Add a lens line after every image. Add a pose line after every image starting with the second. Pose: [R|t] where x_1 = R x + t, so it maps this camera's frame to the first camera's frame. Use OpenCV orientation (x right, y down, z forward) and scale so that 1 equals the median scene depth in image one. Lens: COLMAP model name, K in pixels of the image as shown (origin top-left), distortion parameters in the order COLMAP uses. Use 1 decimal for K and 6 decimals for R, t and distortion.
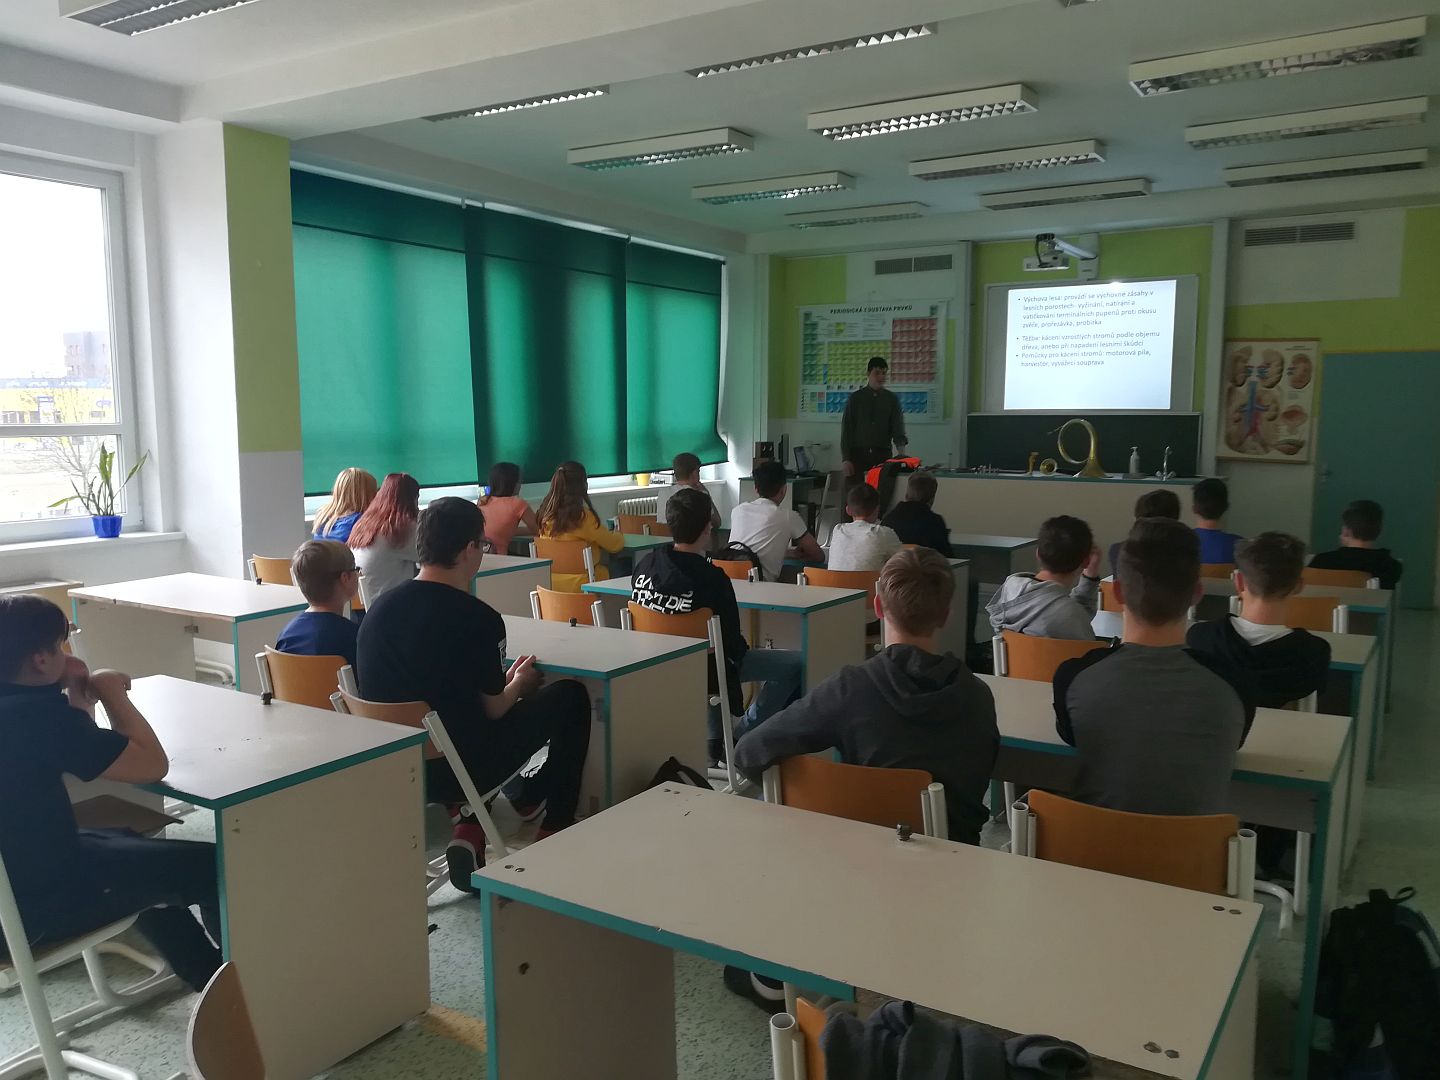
lens RADIAL K [[1126.5, 0, 715.7], [0, 1126.5, 543.4], [0, 0, 1]] dist [0.048680, -0.064837]
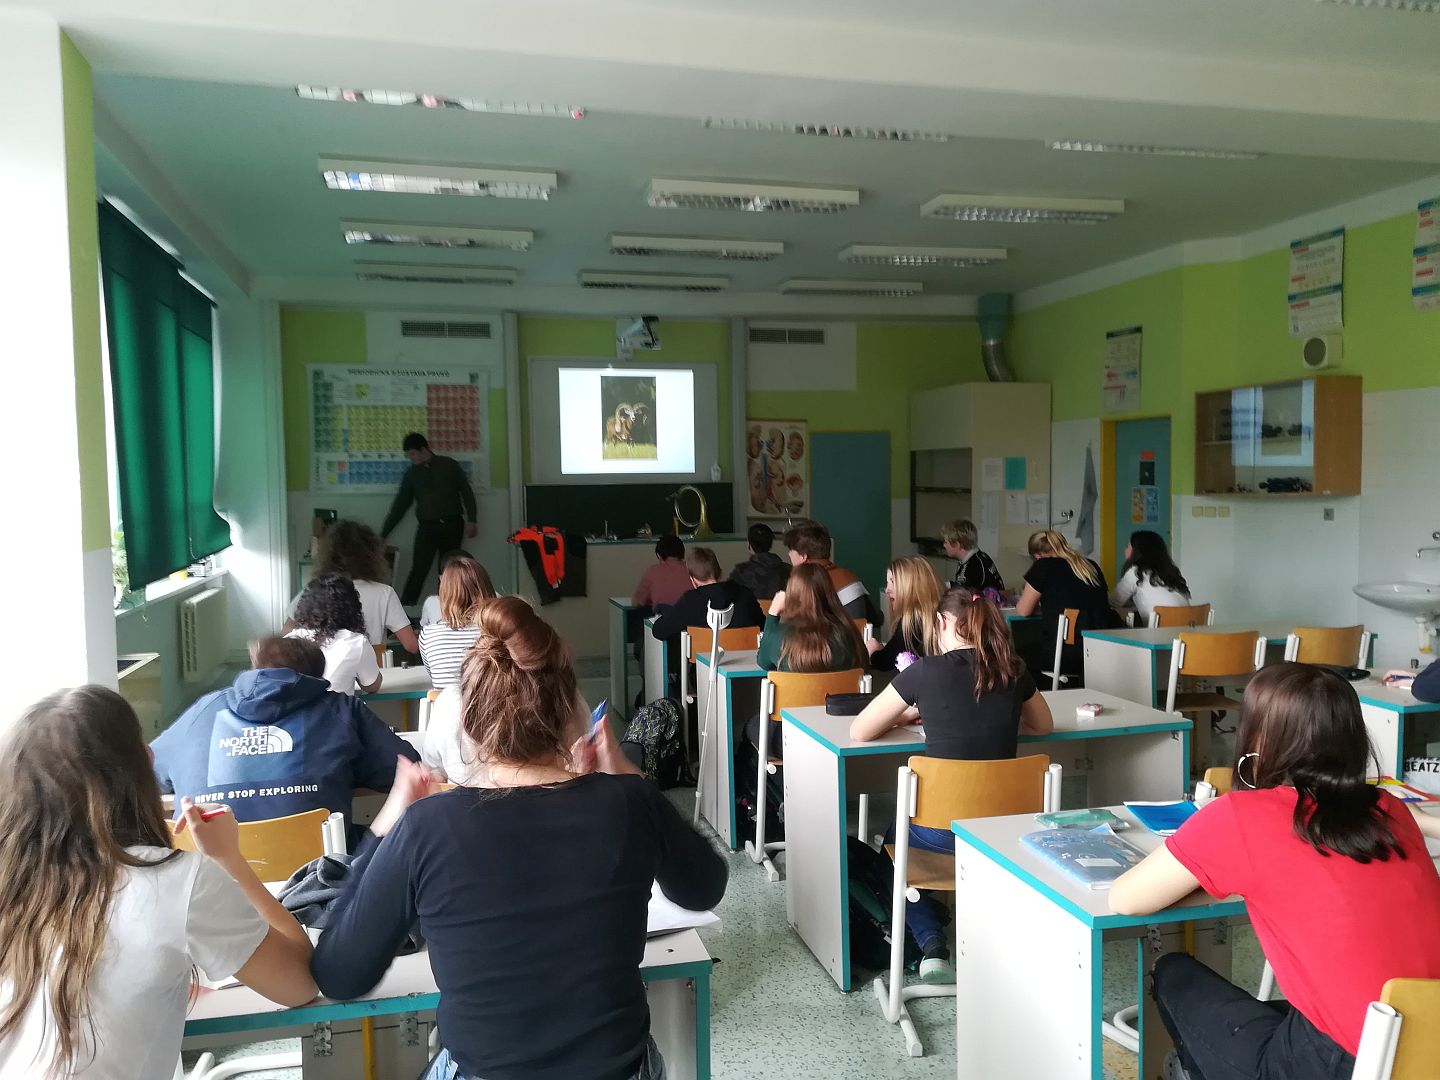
lens RADIAL K [[1114.9, 0, 720.0], [0, 1114.9, 540.0], [0, 0, 1]] dist [0.093123, -0.160327]
pose [[0.691572, -0.046542, 0.720807, -0.425795], [0.097196, 0.994842, -0.029017, -0.022669], [-0.715738, 0.090126, 0.692529, 0.229035]]
